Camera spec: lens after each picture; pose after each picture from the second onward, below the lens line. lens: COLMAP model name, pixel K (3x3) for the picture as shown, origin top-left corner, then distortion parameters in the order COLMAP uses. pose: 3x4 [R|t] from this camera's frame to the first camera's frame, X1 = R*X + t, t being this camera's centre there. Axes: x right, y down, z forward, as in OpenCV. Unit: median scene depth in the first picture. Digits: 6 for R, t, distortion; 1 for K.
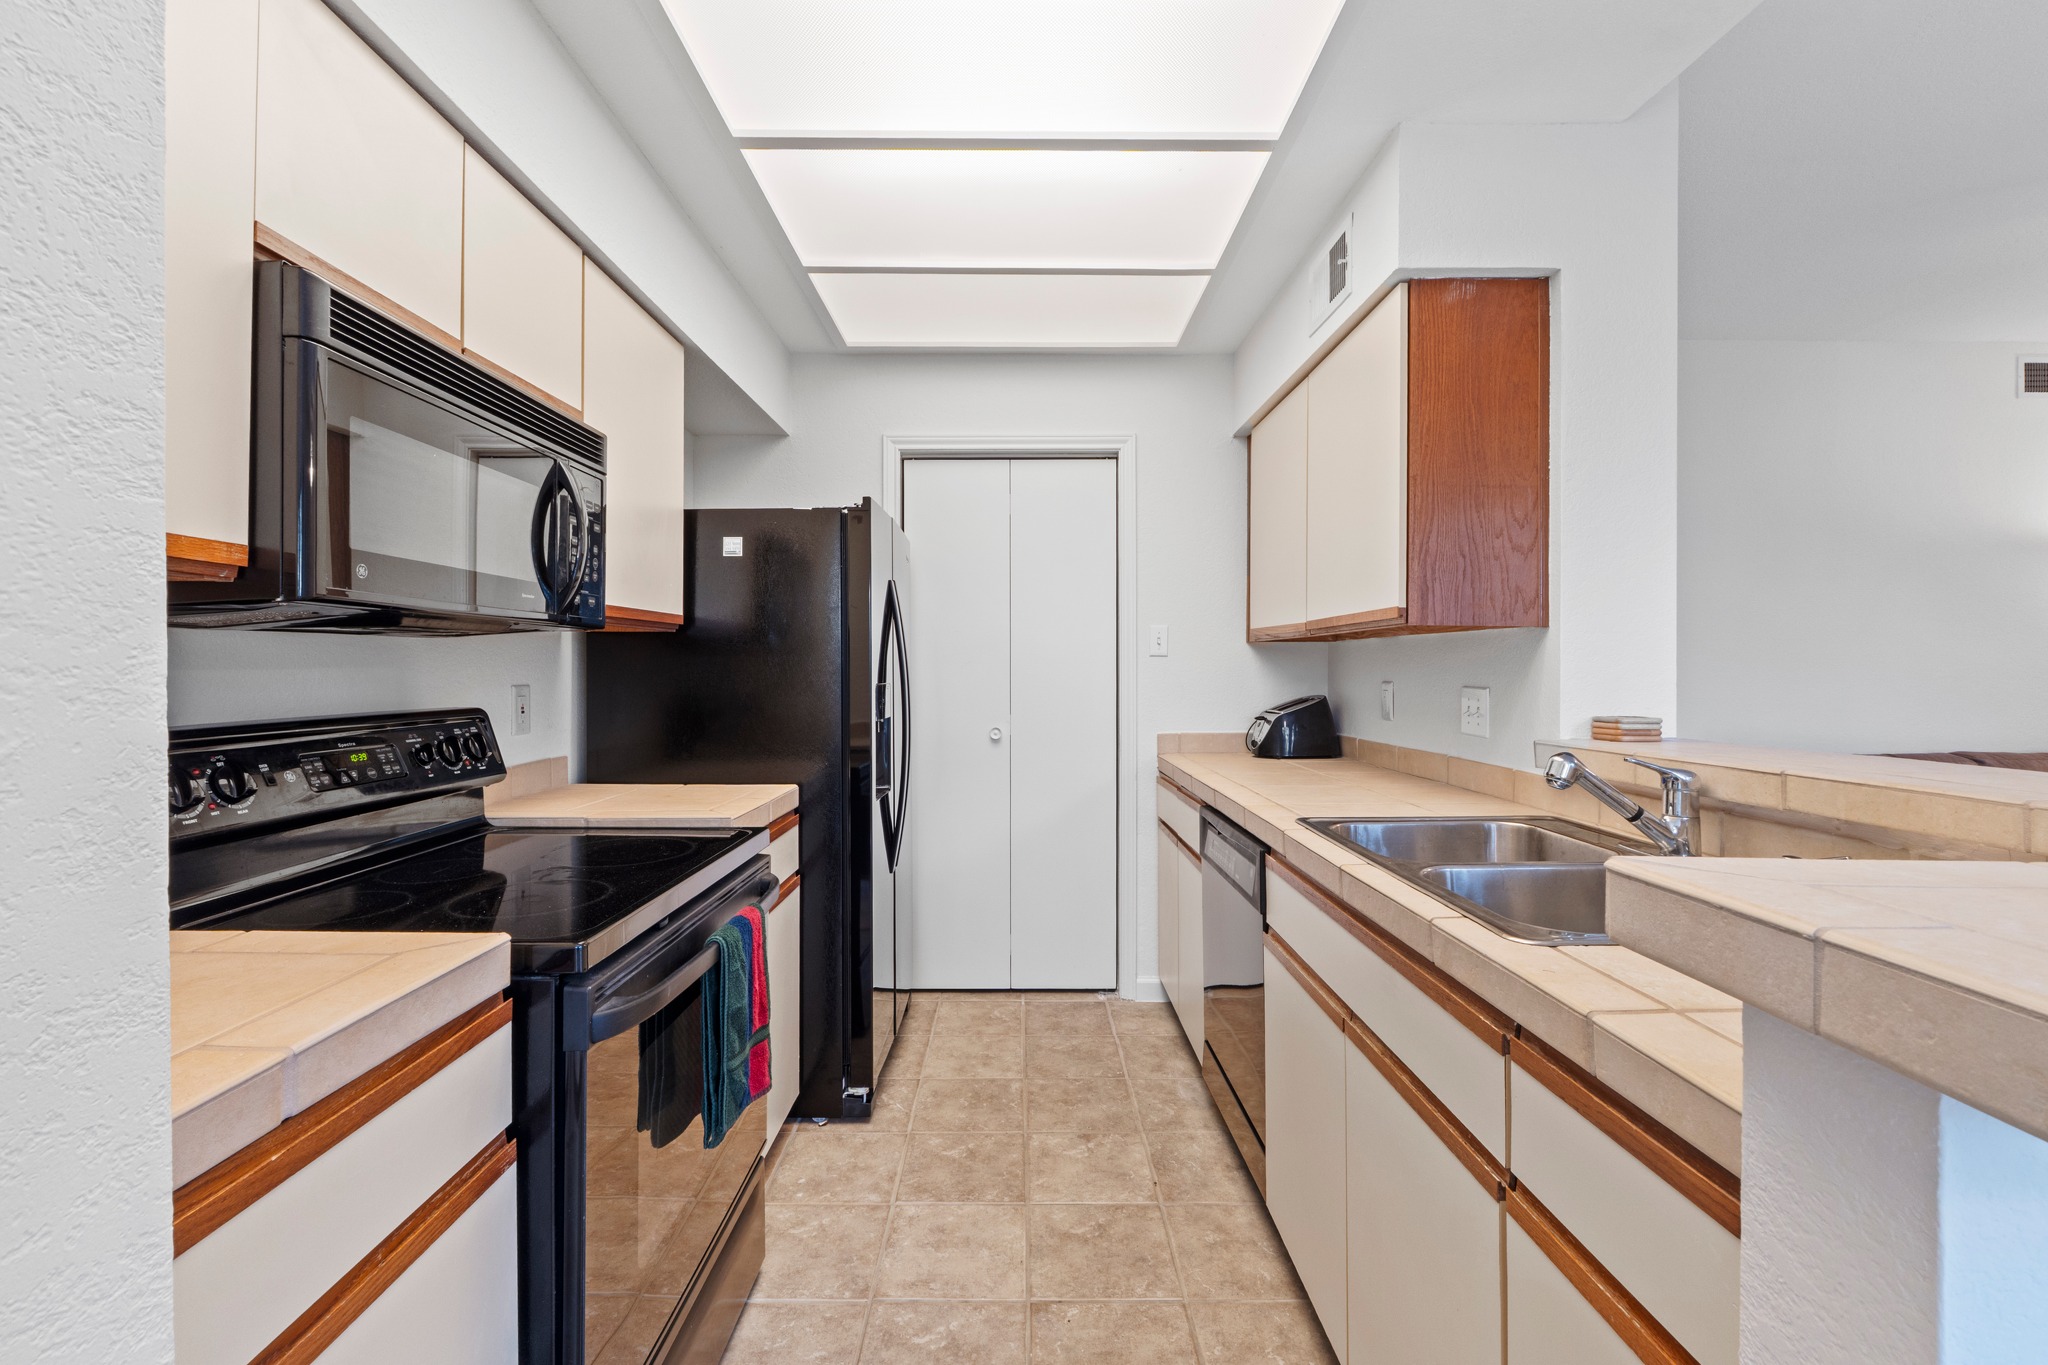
lens RADIAL K [[912.2, 0, 1028.8], [0, 912.2, 665.7], [0, 0, 1]] dist [0.000489, 0.000022]
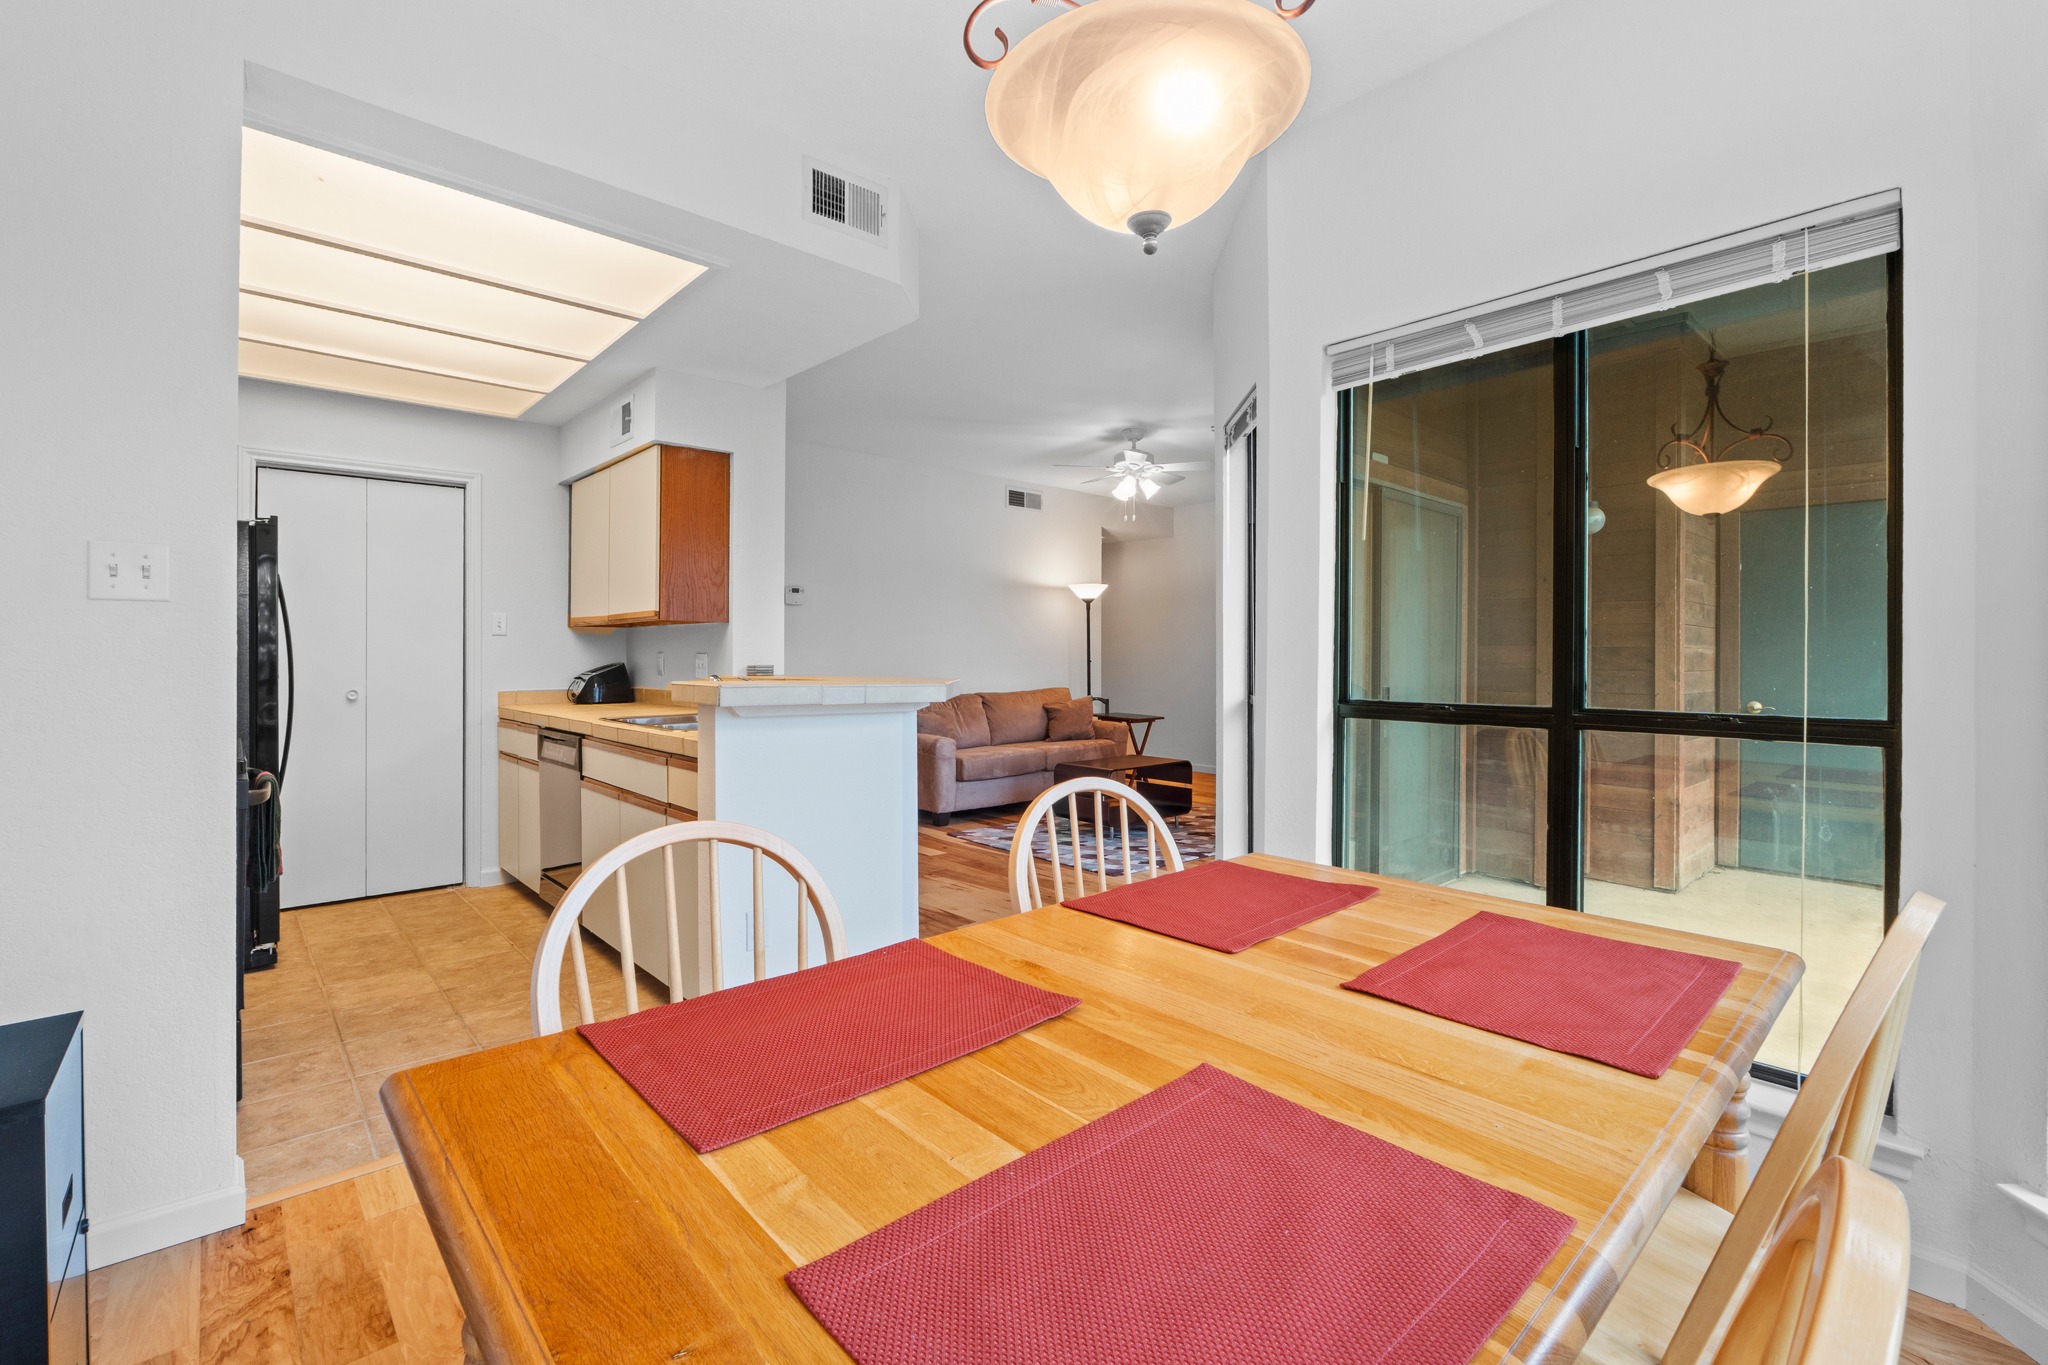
lens RADIAL K [[867.2, 0, 1015.2], [0, 867.2, 654.1], [0, 0, 1]] dist [-0.015453, -0.000088]
pose [[0.752929, 0.001018, 0.658101, -0.200968], [-0.003251, 0.999992, 0.002173, 0.019289], [-0.658094, -0.003775, 0.752927, -0.778032]]
